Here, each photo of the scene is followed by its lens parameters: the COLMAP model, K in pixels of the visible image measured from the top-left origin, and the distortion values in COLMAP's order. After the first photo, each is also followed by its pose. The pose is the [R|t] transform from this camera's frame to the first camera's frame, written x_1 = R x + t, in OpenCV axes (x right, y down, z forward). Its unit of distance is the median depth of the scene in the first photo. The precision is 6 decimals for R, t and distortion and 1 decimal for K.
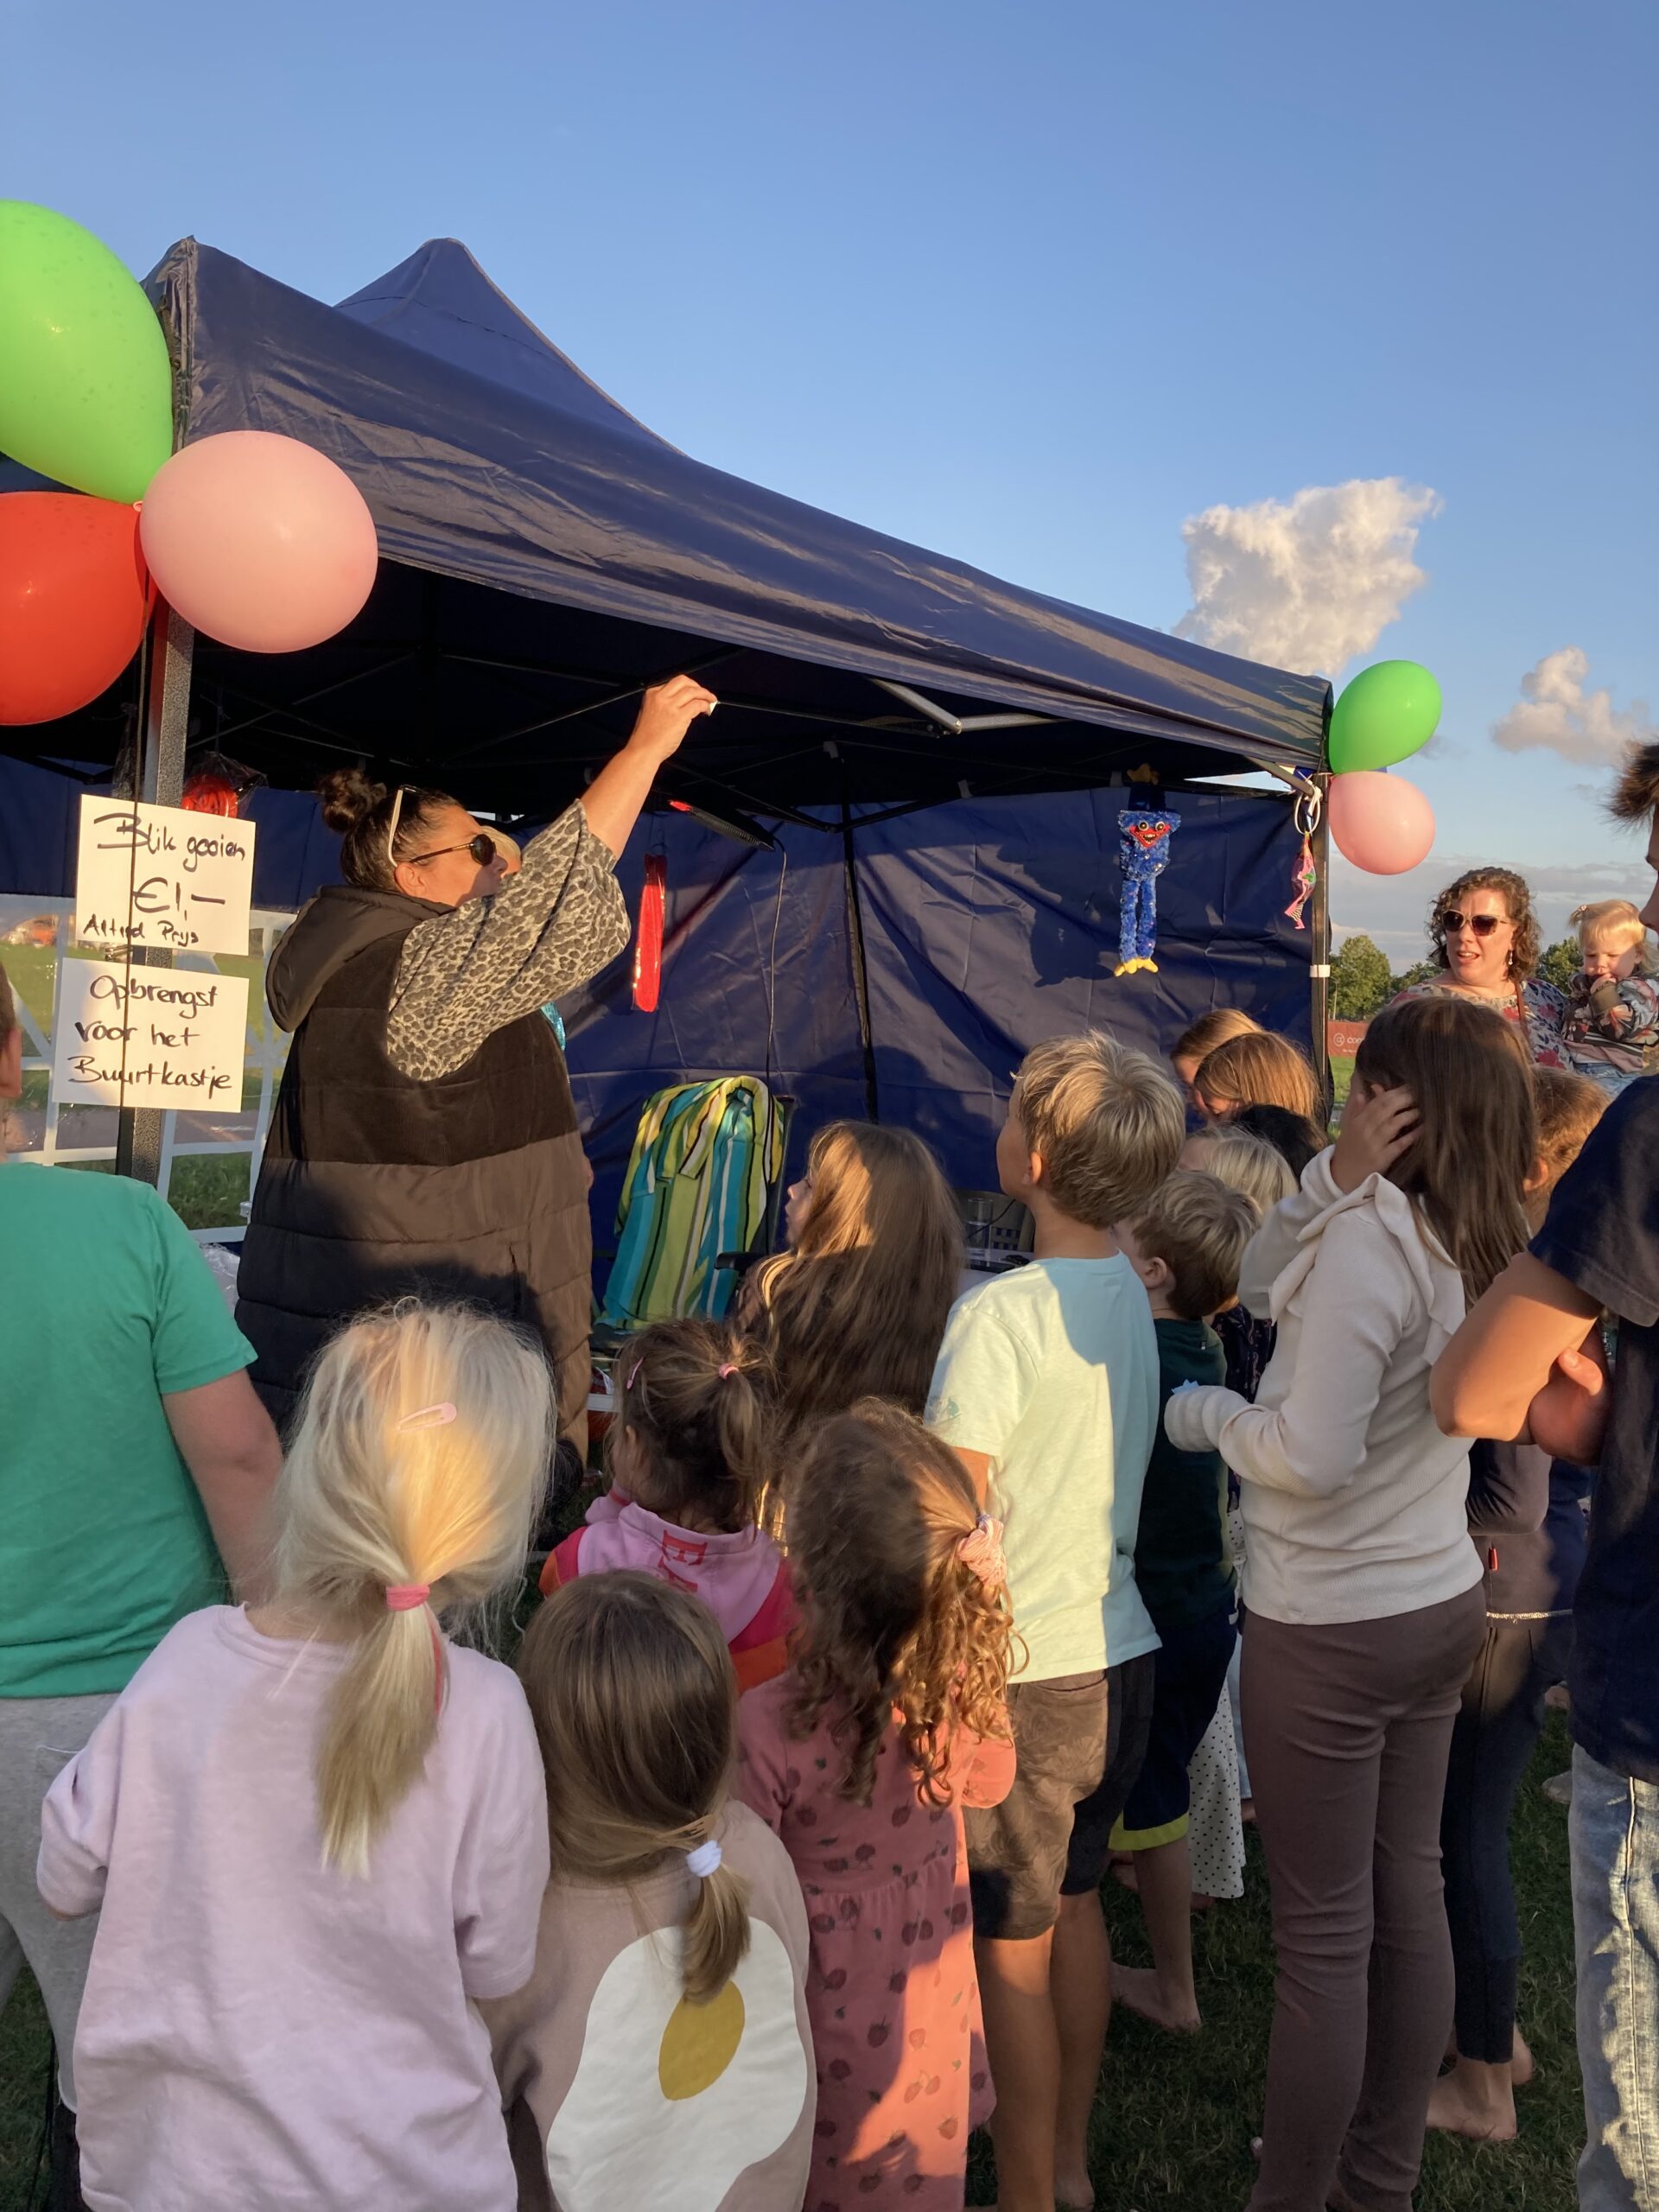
lens RADIAL K [[1793.7, 0, 829.5], [0, 1793.7, 1106.0], [0, 0, 1]] dist [0.079948, -0.259539]
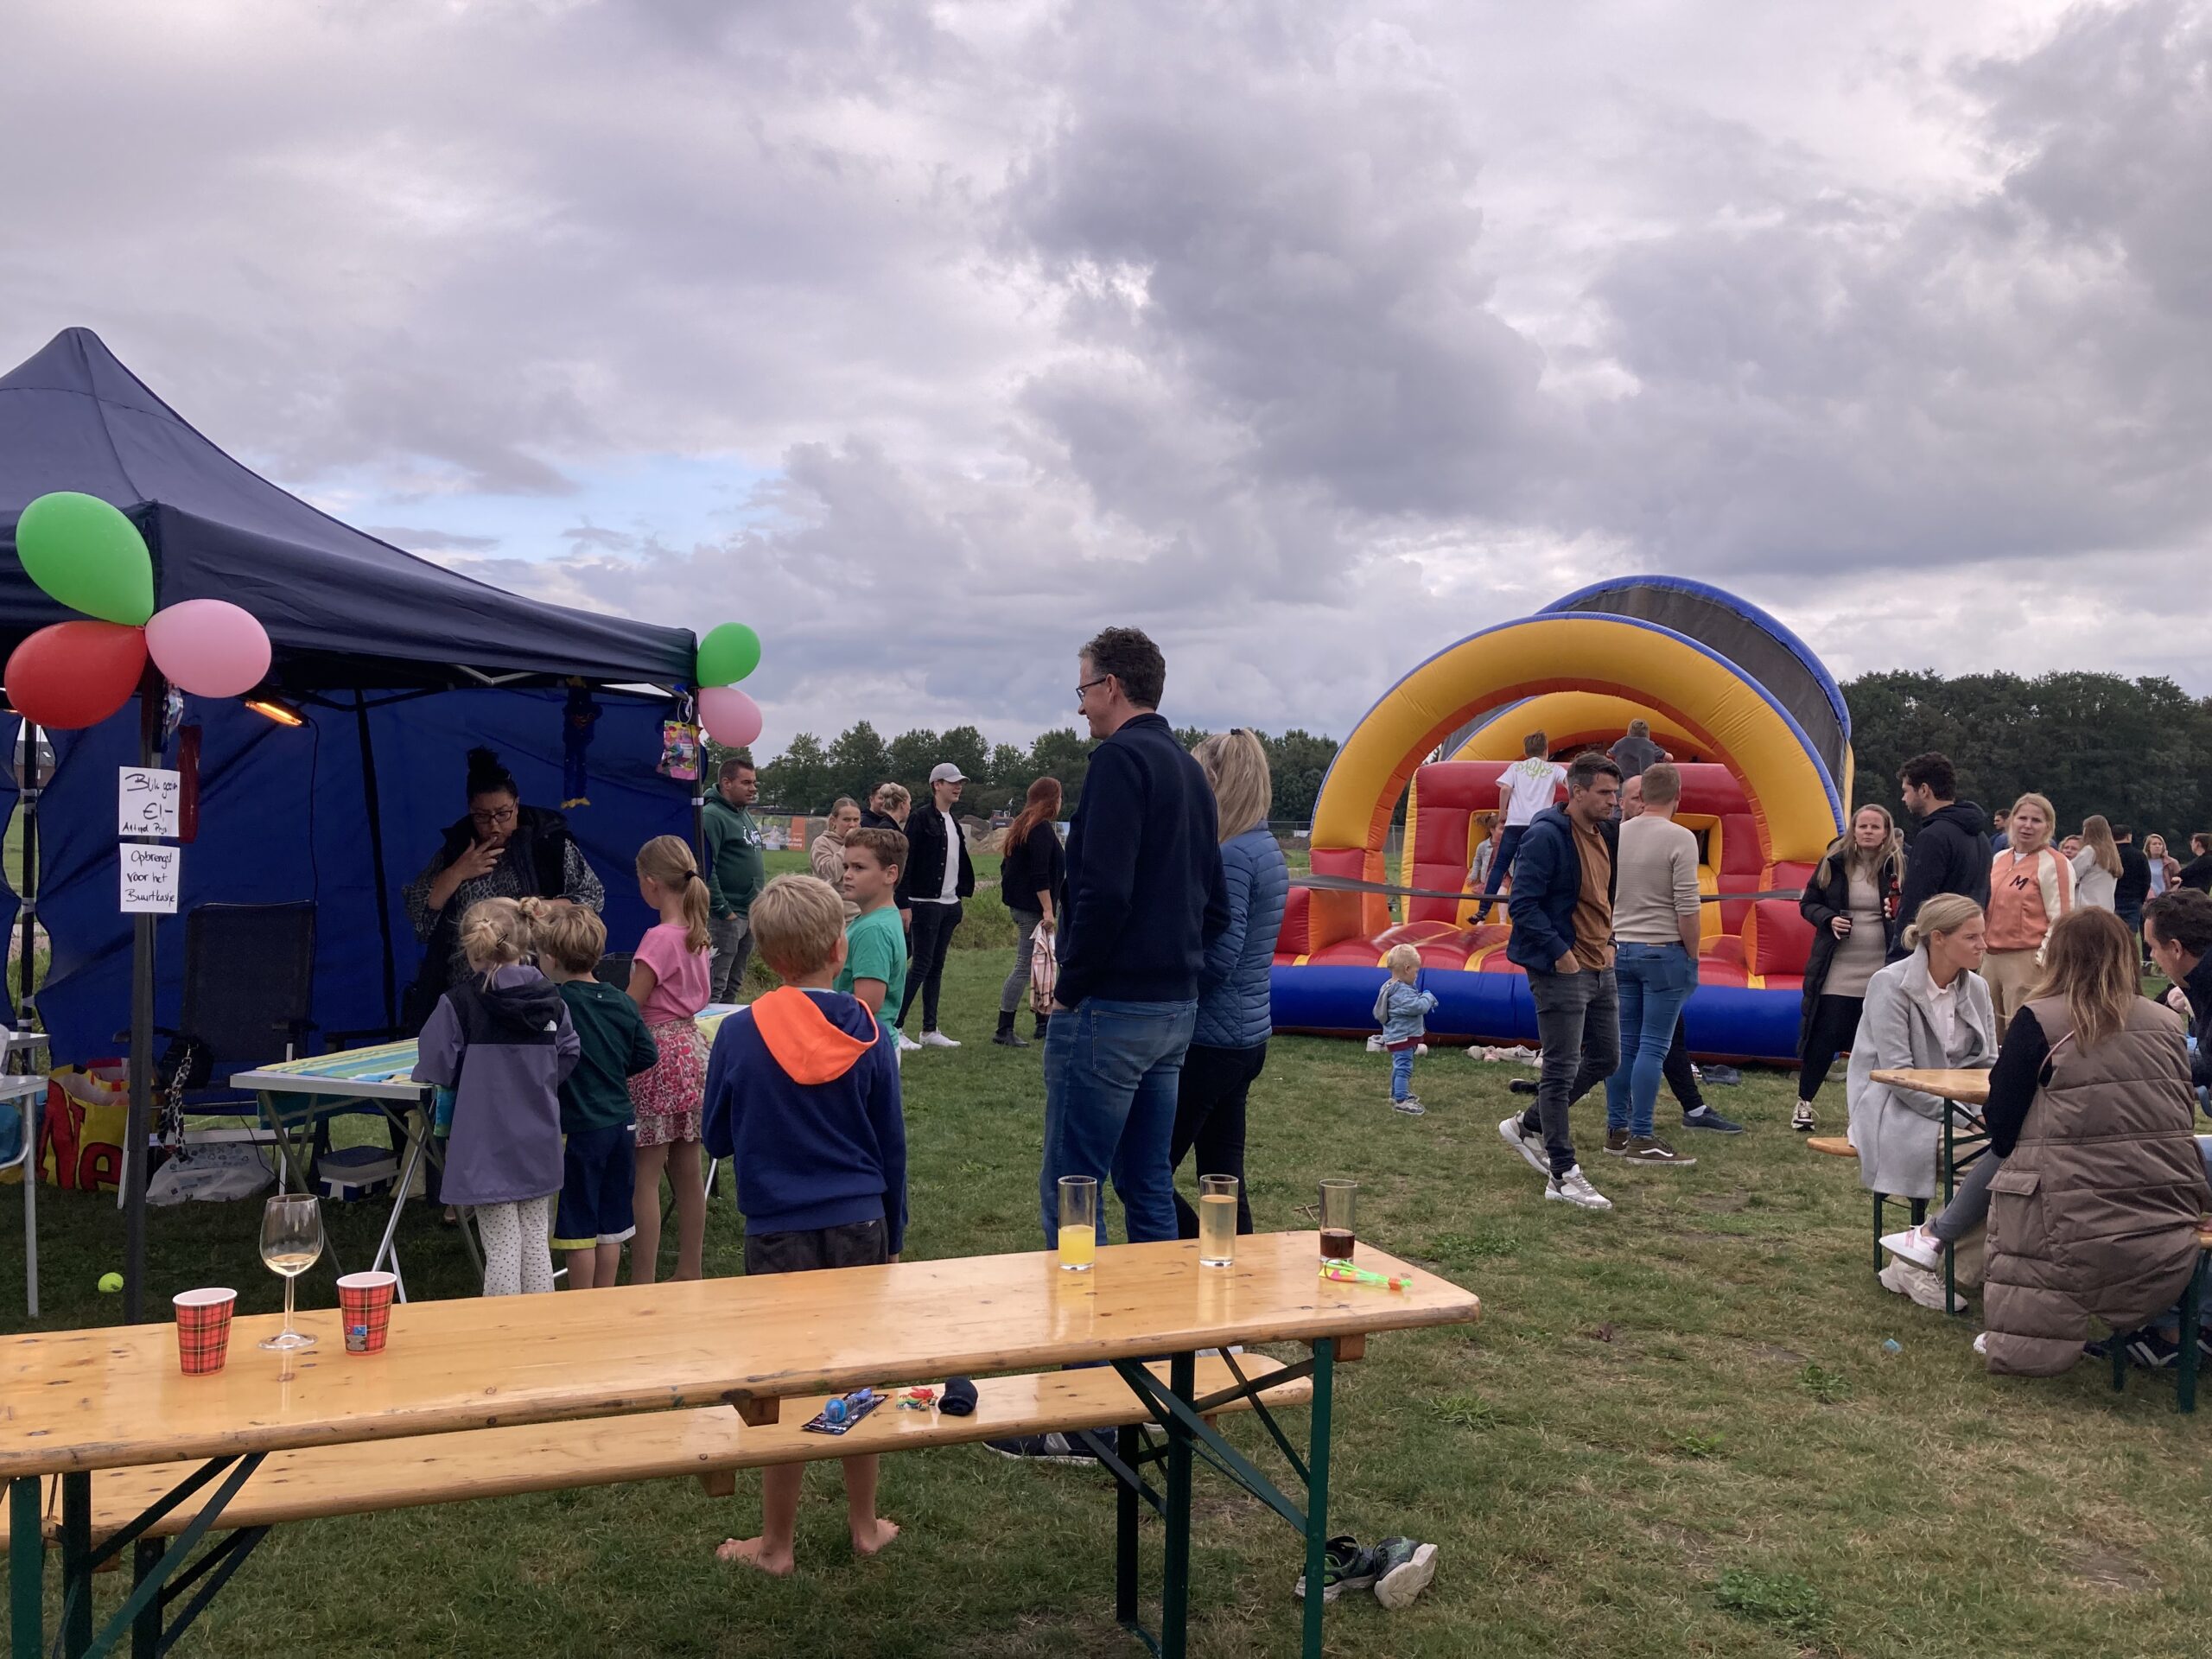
lens RADIAL K [[1836.4, 0, 1106.0], [0, 1836.4, 829.5], [0, 0, 1]] dist [0.010792, 0.009771]
pose [[0.882706, -0.039756, 0.468240, -0.187836], [0.057029, 0.998113, -0.022764, 0.007674], [-0.466451, 0.046797, 0.883308, -0.663779]]
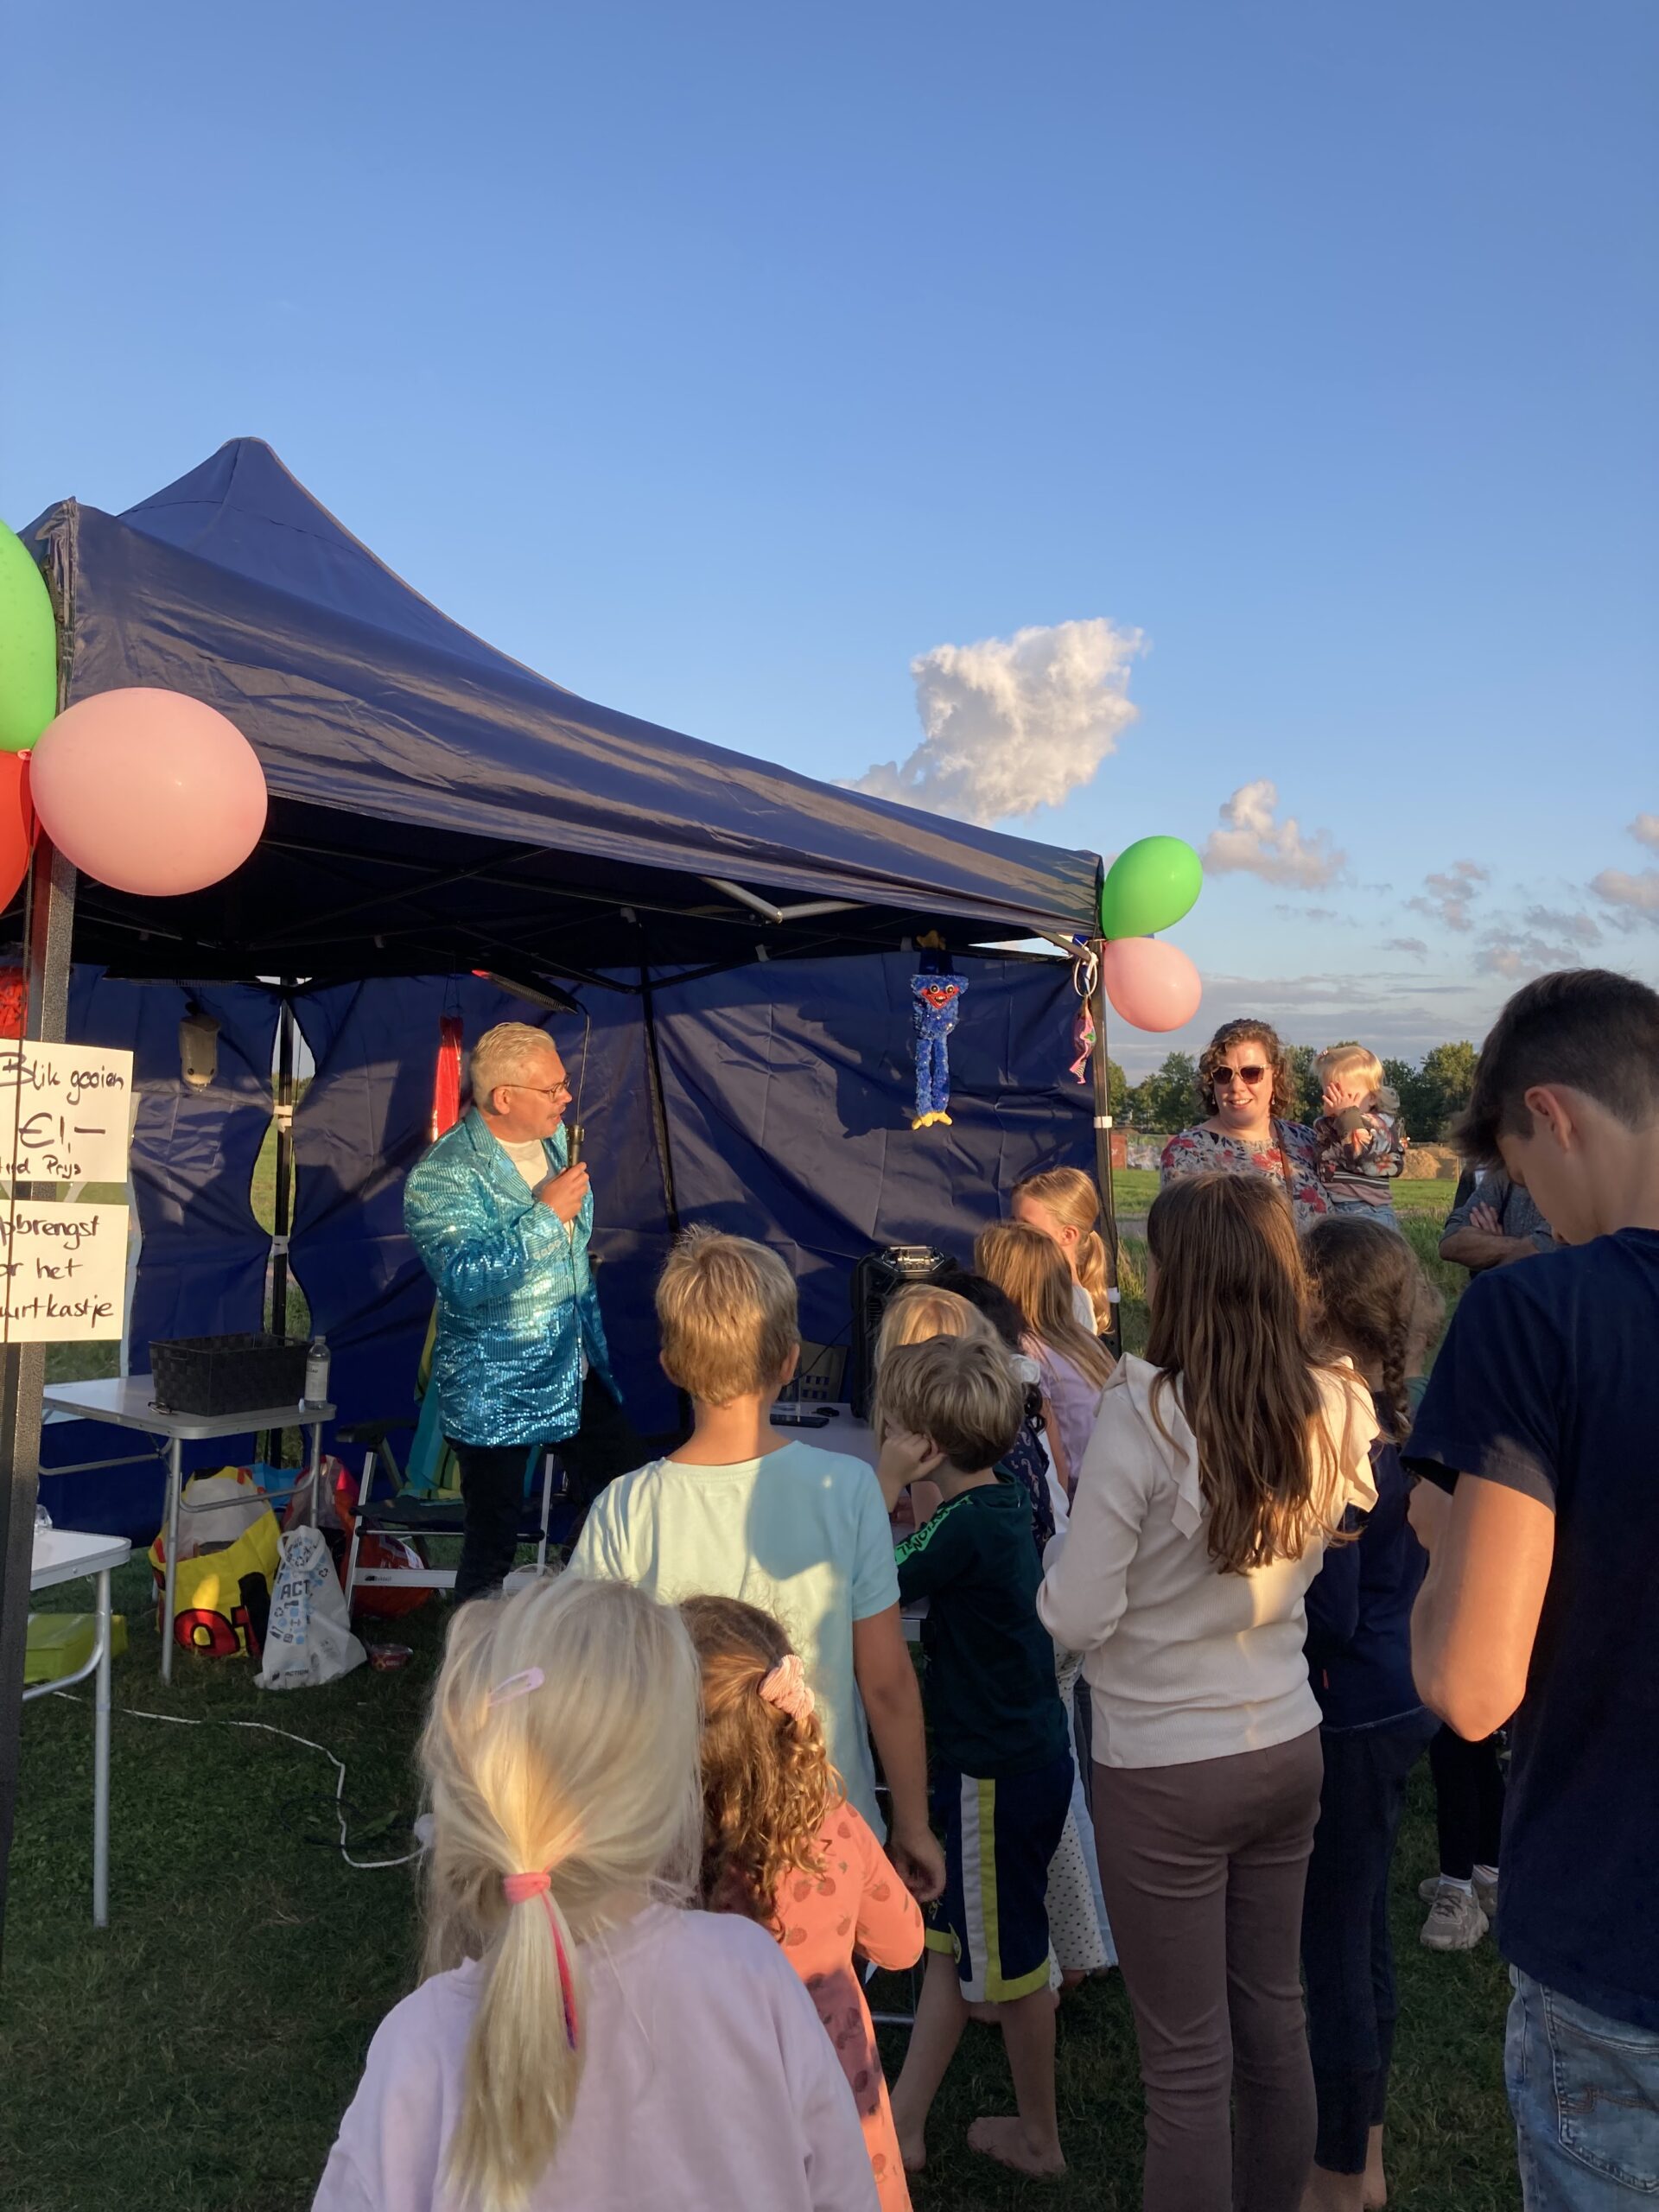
lens RADIAL K [[1791.1, 0, 850.9], [0, 1791.1, 1095.8], [0, 0, 1]] dist [-0.004638, -0.001270]
pose [[0.988405, -0.027629, 0.149304, -0.035117], [0.038218, 0.996917, -0.068527, -0.023973], [-0.146950, 0.073439, 0.986414, -0.028309]]
